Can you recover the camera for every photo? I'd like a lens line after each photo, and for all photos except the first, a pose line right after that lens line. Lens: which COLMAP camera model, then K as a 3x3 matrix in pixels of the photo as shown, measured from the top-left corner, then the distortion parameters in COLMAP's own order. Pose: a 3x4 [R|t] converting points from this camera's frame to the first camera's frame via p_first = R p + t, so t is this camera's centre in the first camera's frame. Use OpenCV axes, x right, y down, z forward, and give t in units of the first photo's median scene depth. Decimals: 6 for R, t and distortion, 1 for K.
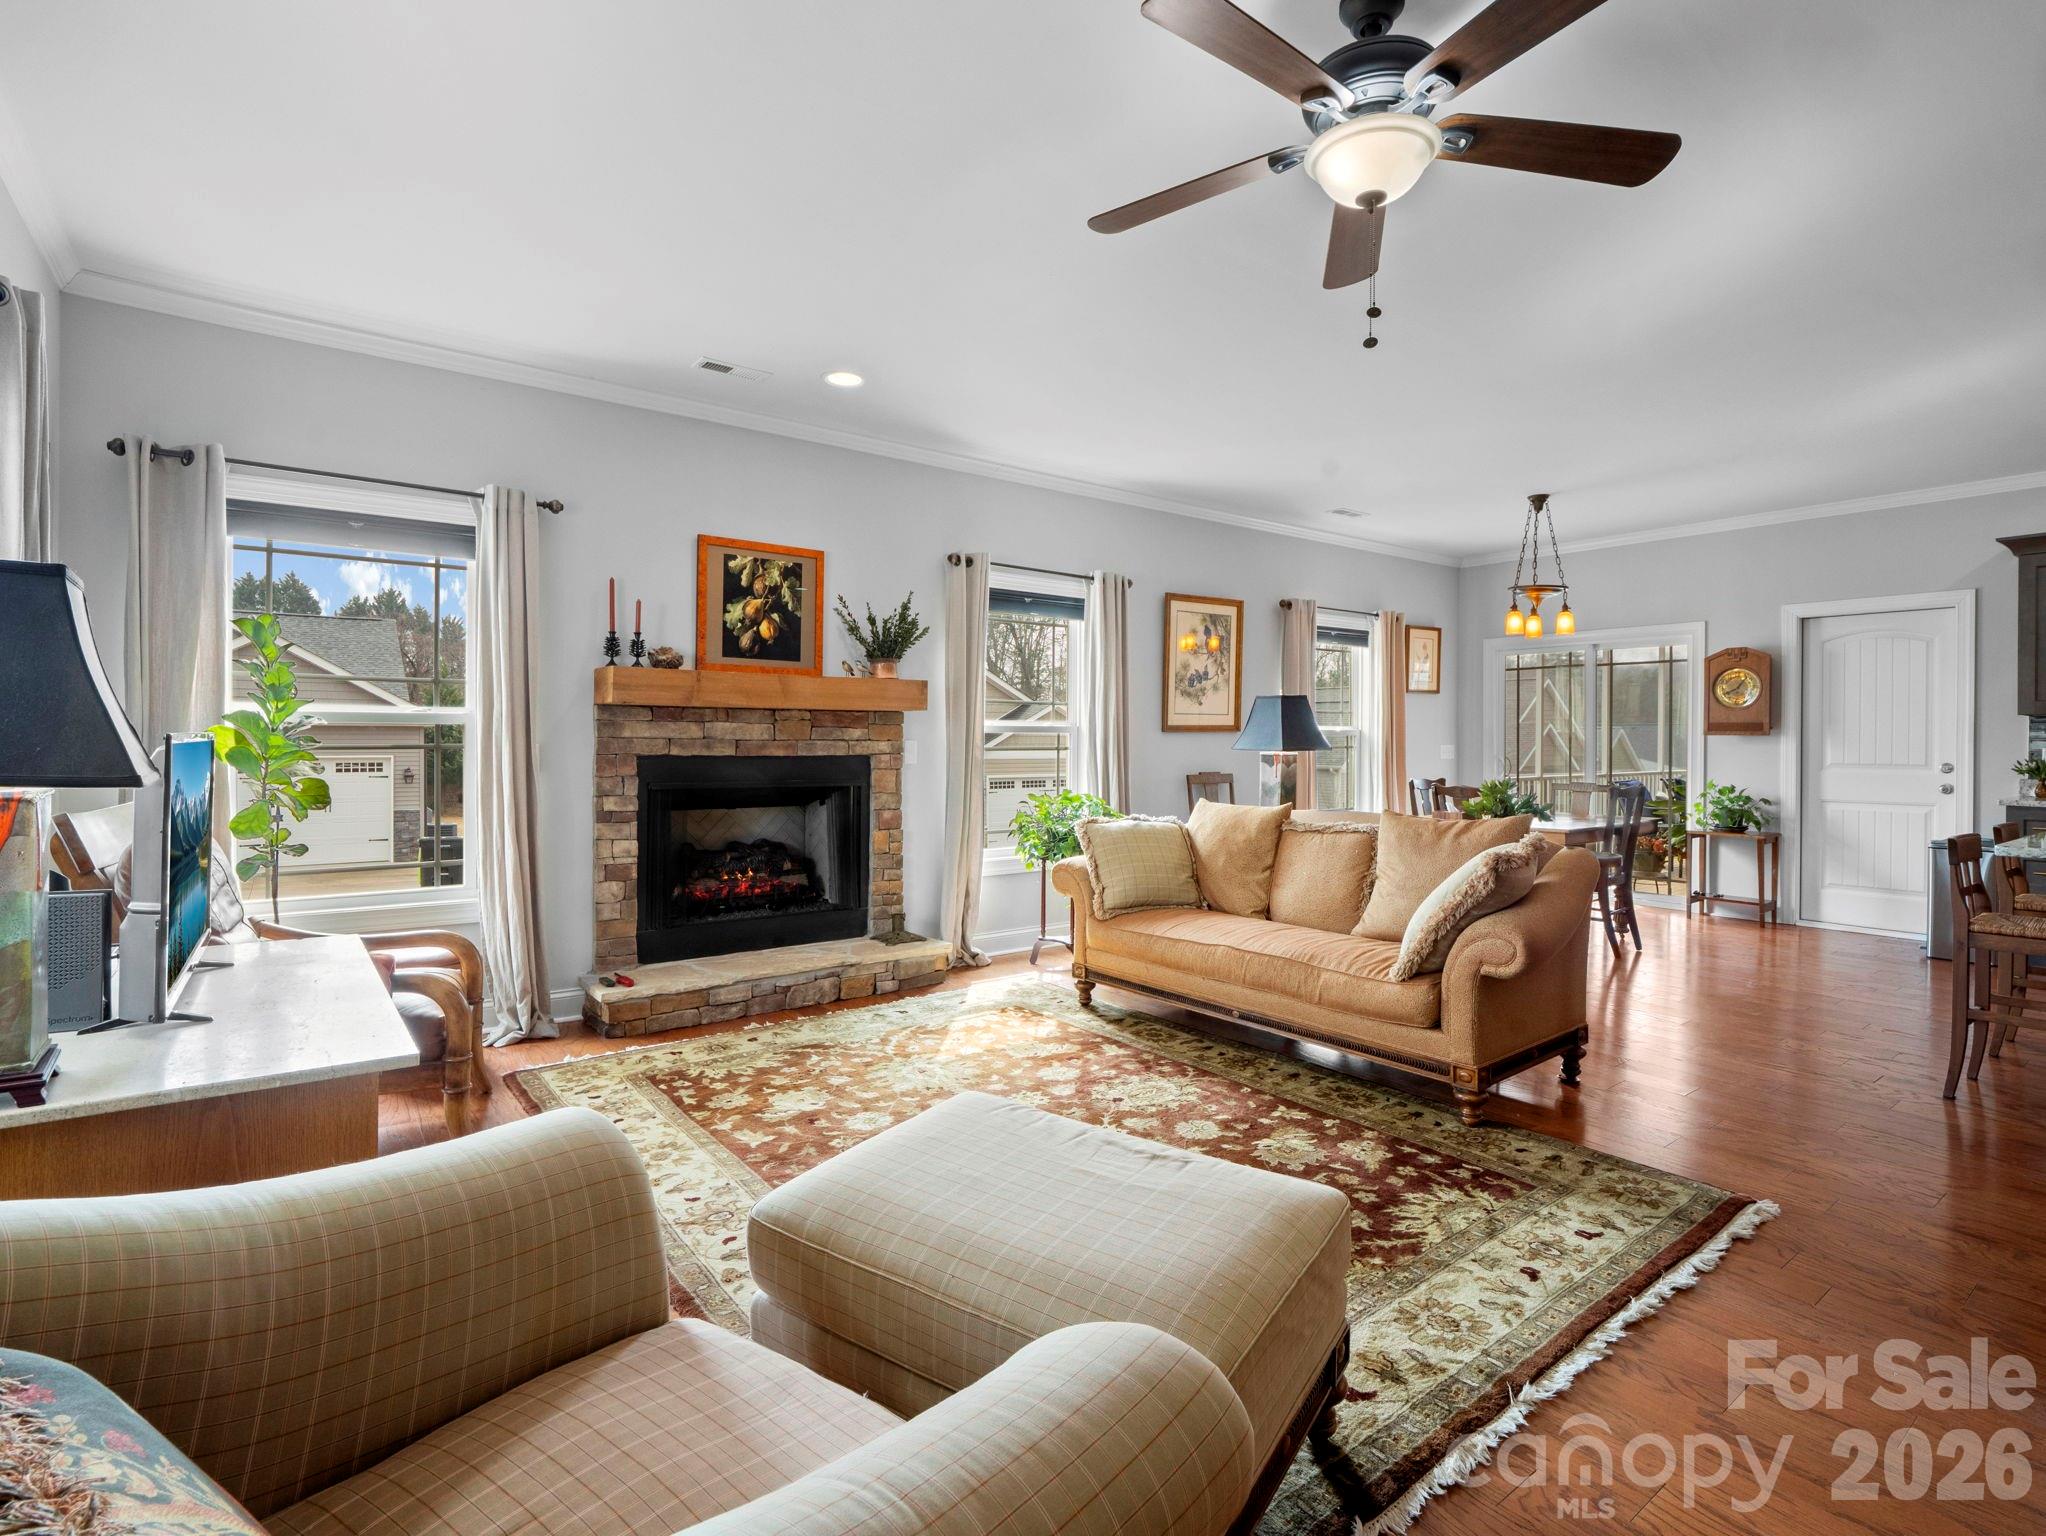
lens RADIAL K [[992.1, 0, 1019.1], [0, 992.1, 747.3], [0, 0, 1]] dist [-0.008027, -0.006778]
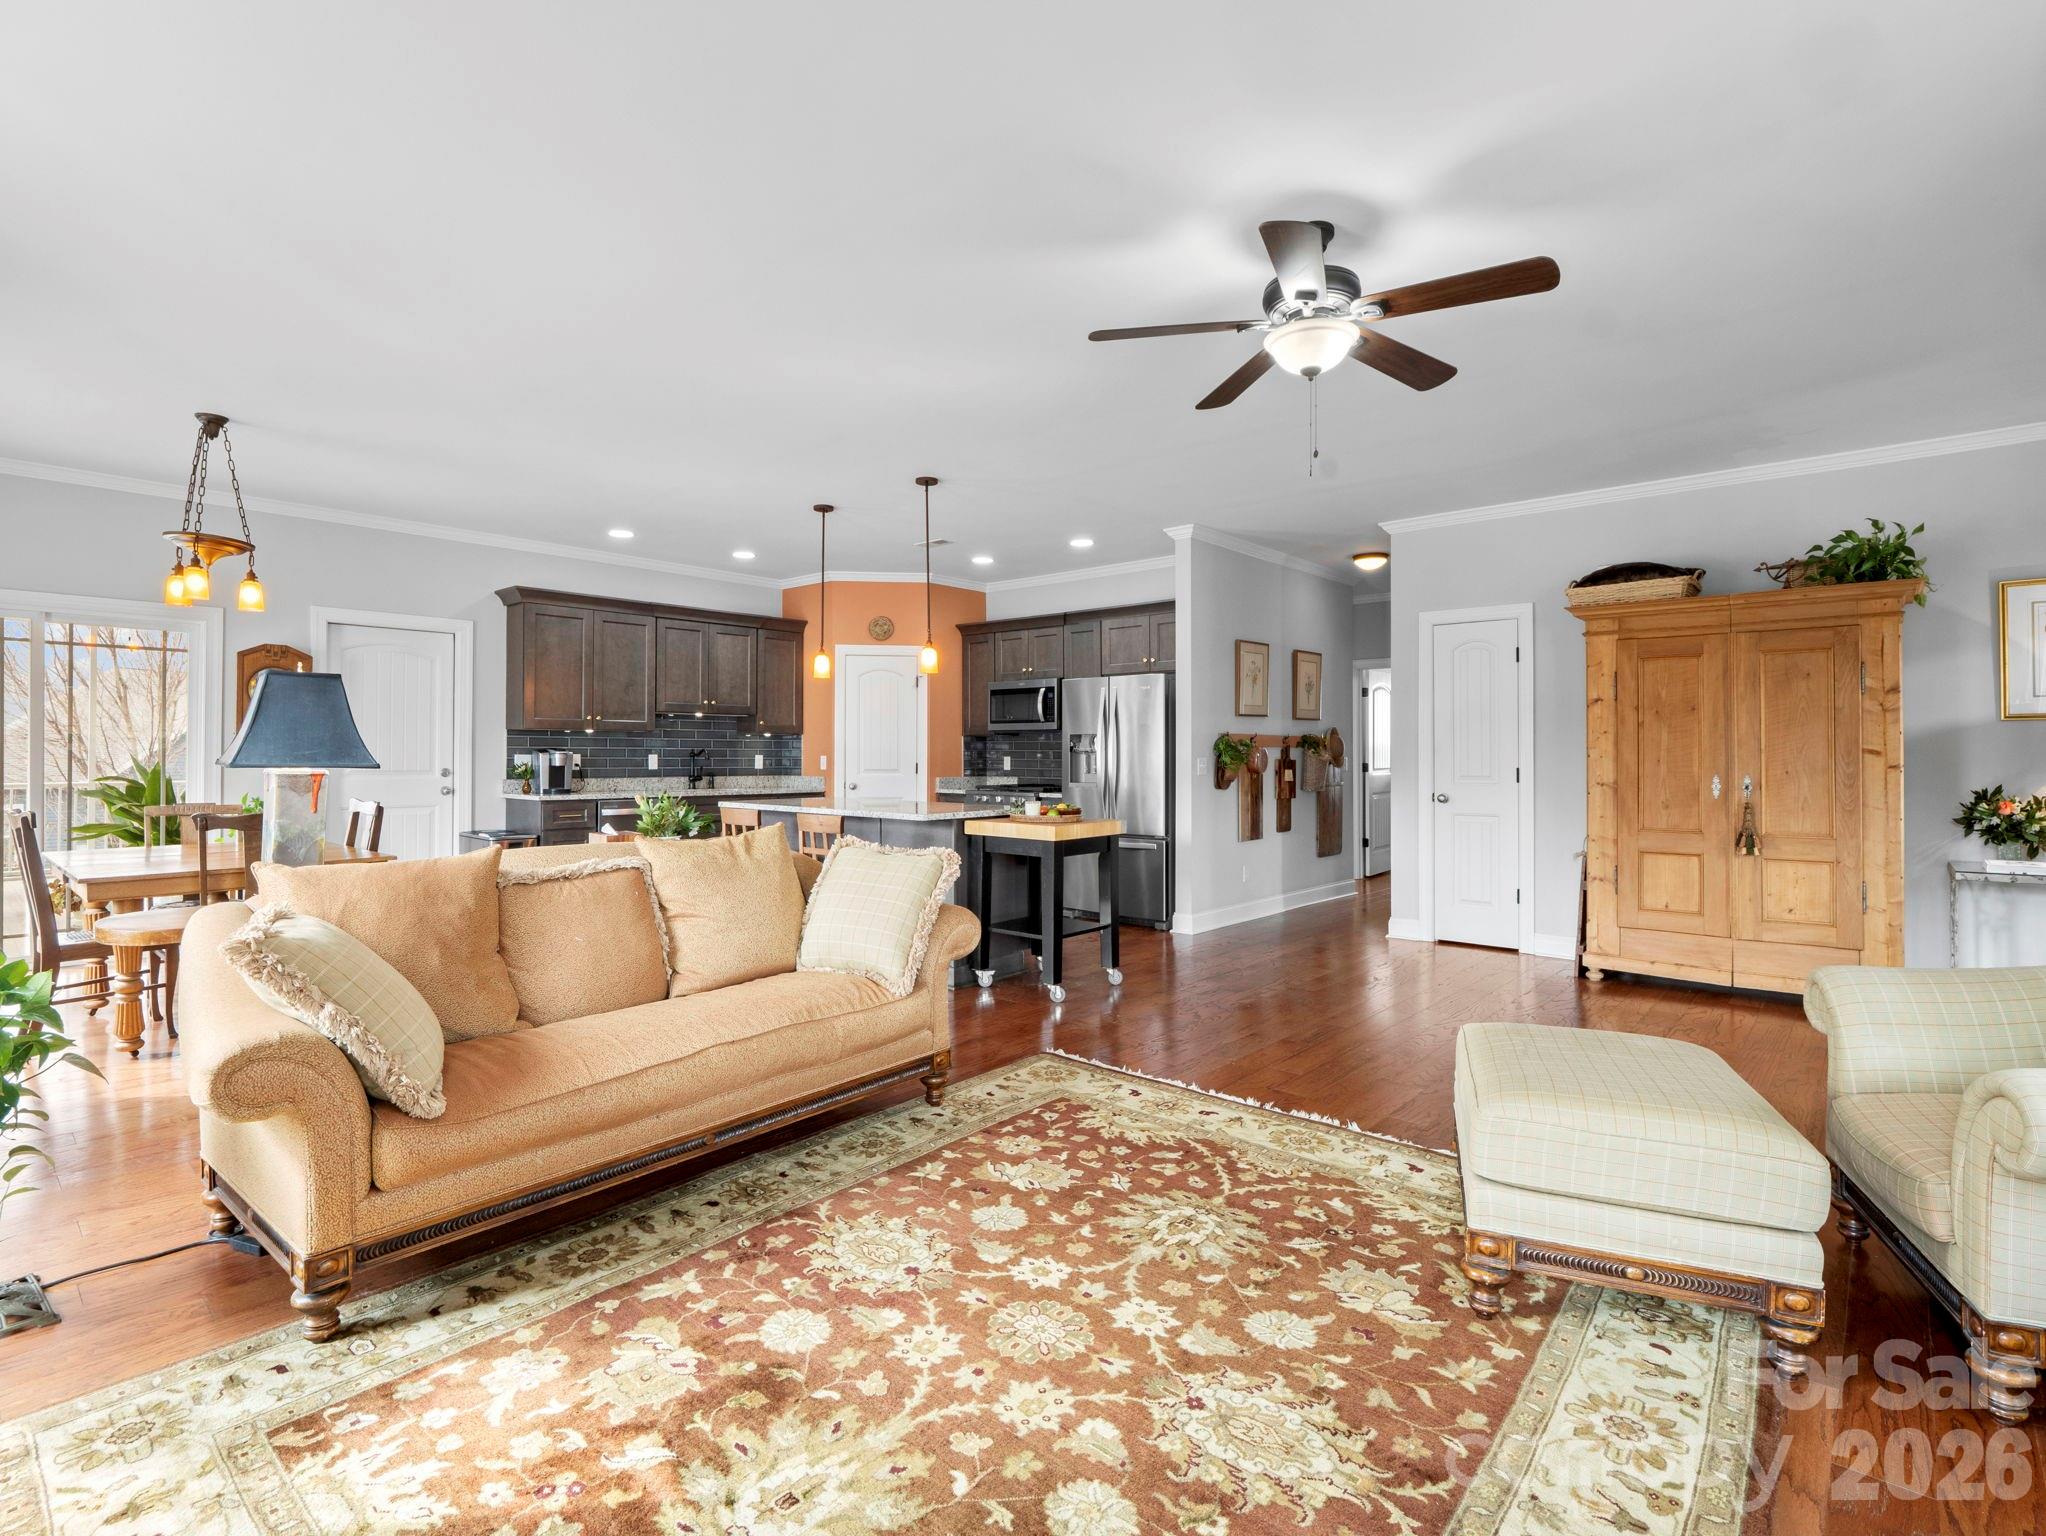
lens RADIAL K [[992.1, 0, 1017.5], [0, 992.1, 747.7], [0, 0, 1]] dist [-0.008027, -0.006778]
pose [[-0.204510, 0.000383, 0.978864, -0.411203], [0.002726, 0.999996, 0.000178, -0.007612], [-0.978861, 0.002705, -0.204510, 0.738968]]
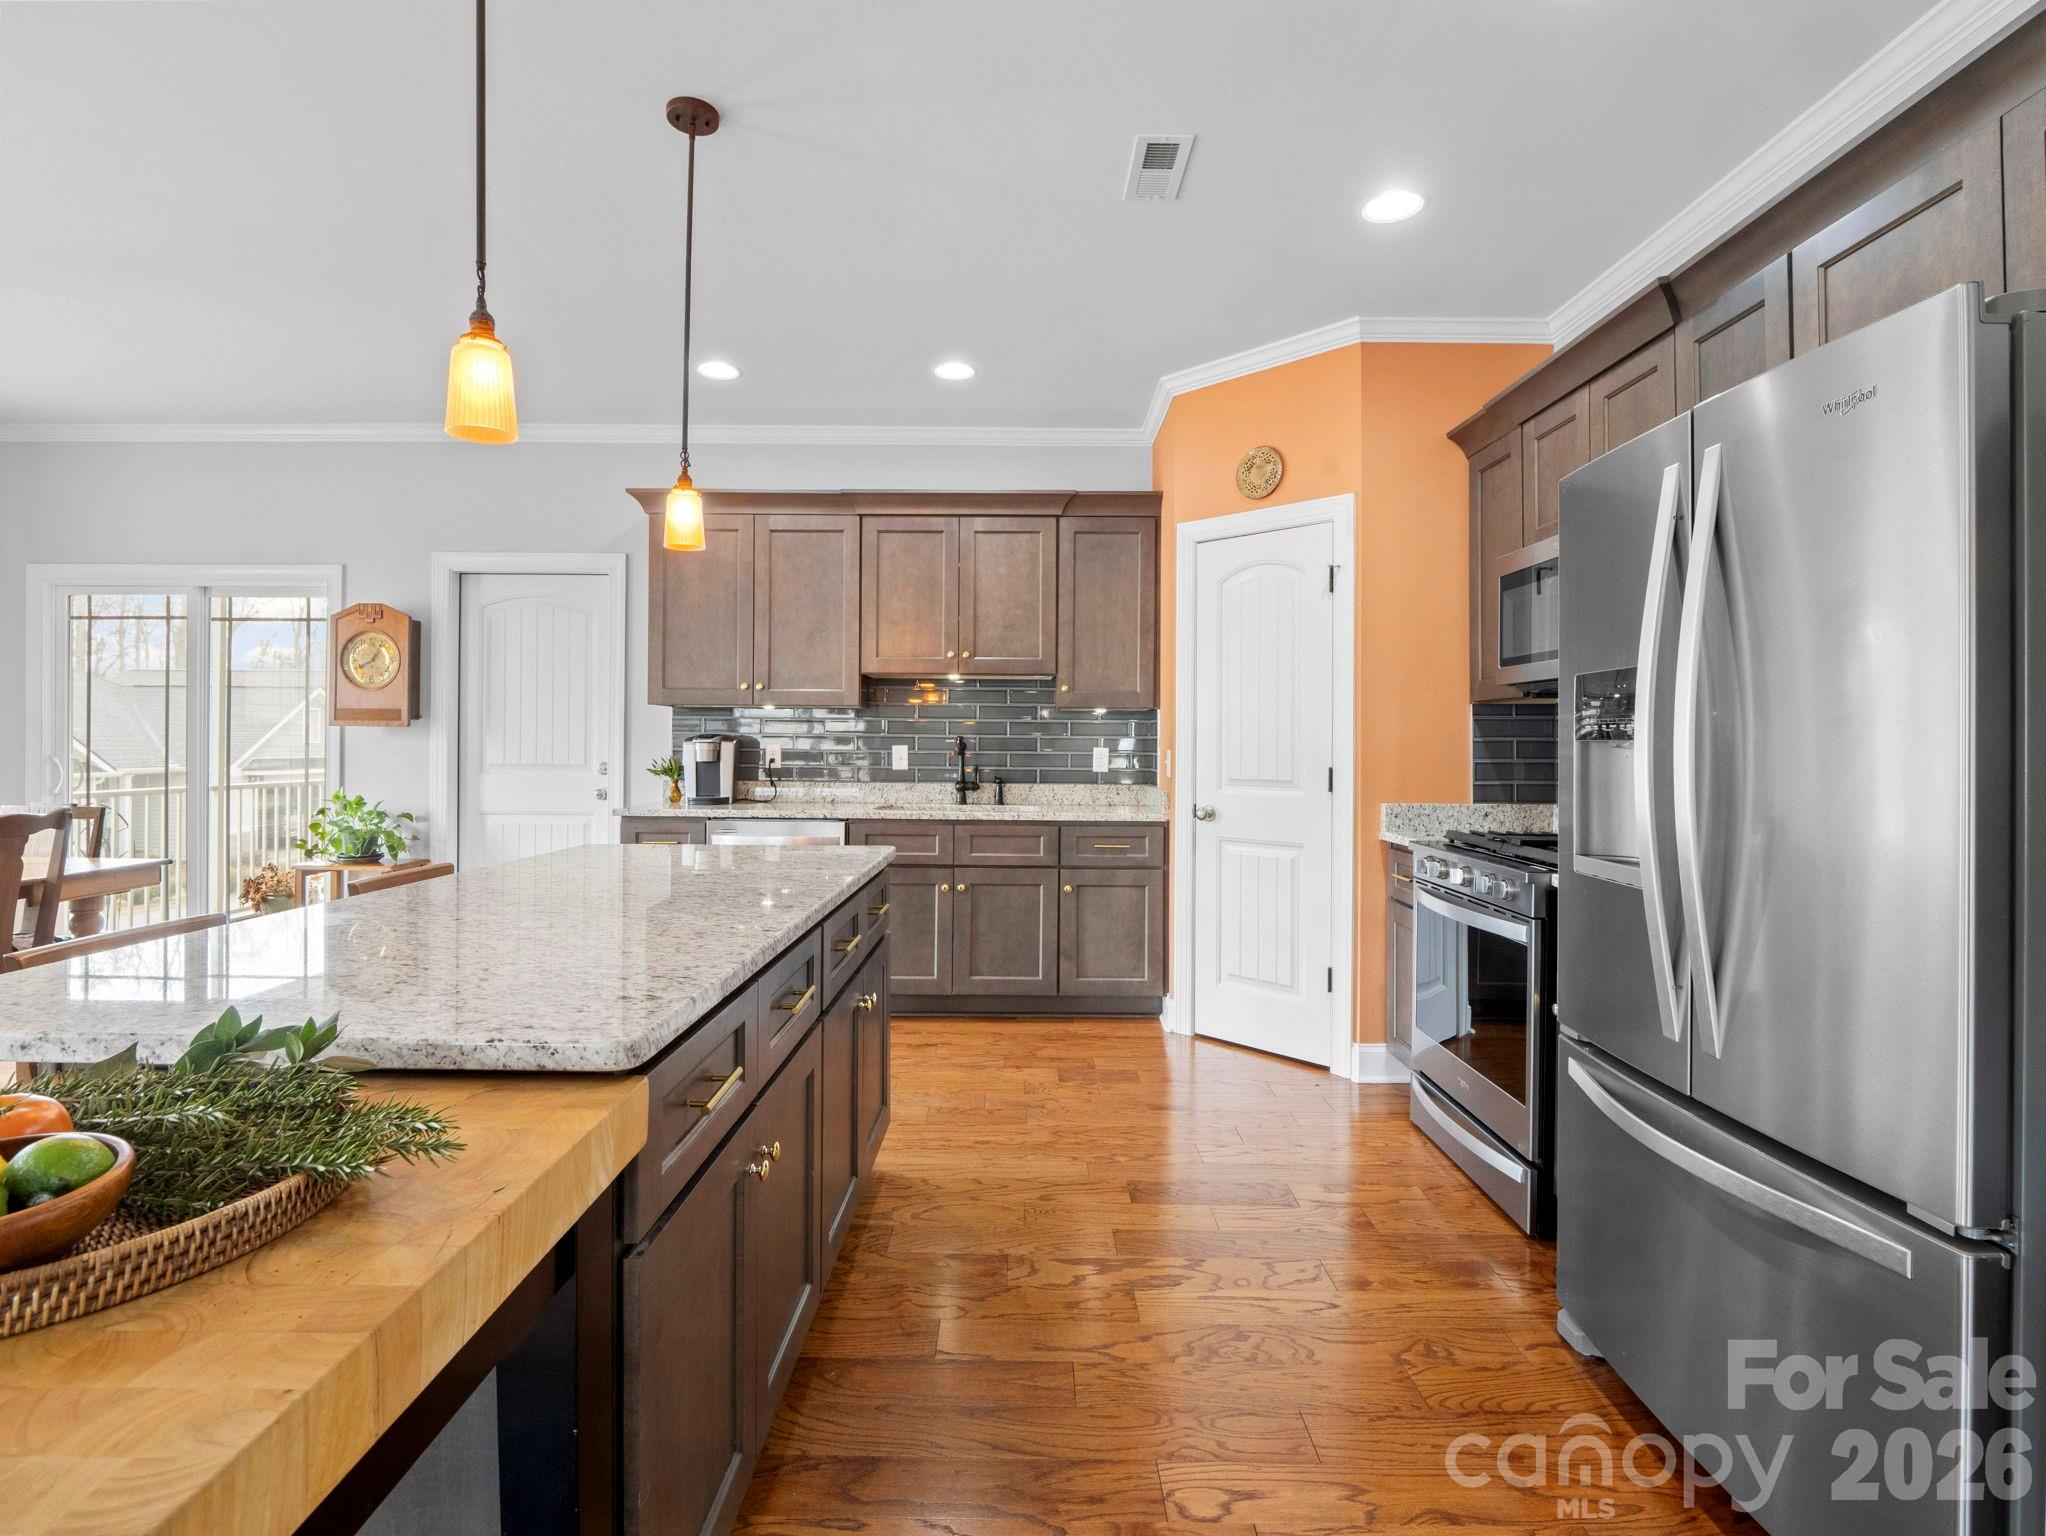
lens RADIAL K [[992.1, 0, 1020.4], [0, 992.1, 744.3], [0, 0, 1]] dist [-0.008027, -0.006778]
pose [[0.596800, 0.001231, 0.802389, 0.618152], [0.000107, 0.999999, -0.001614, 0.002959], [-0.802390, 0.001049, 0.596799, 0.279729]]
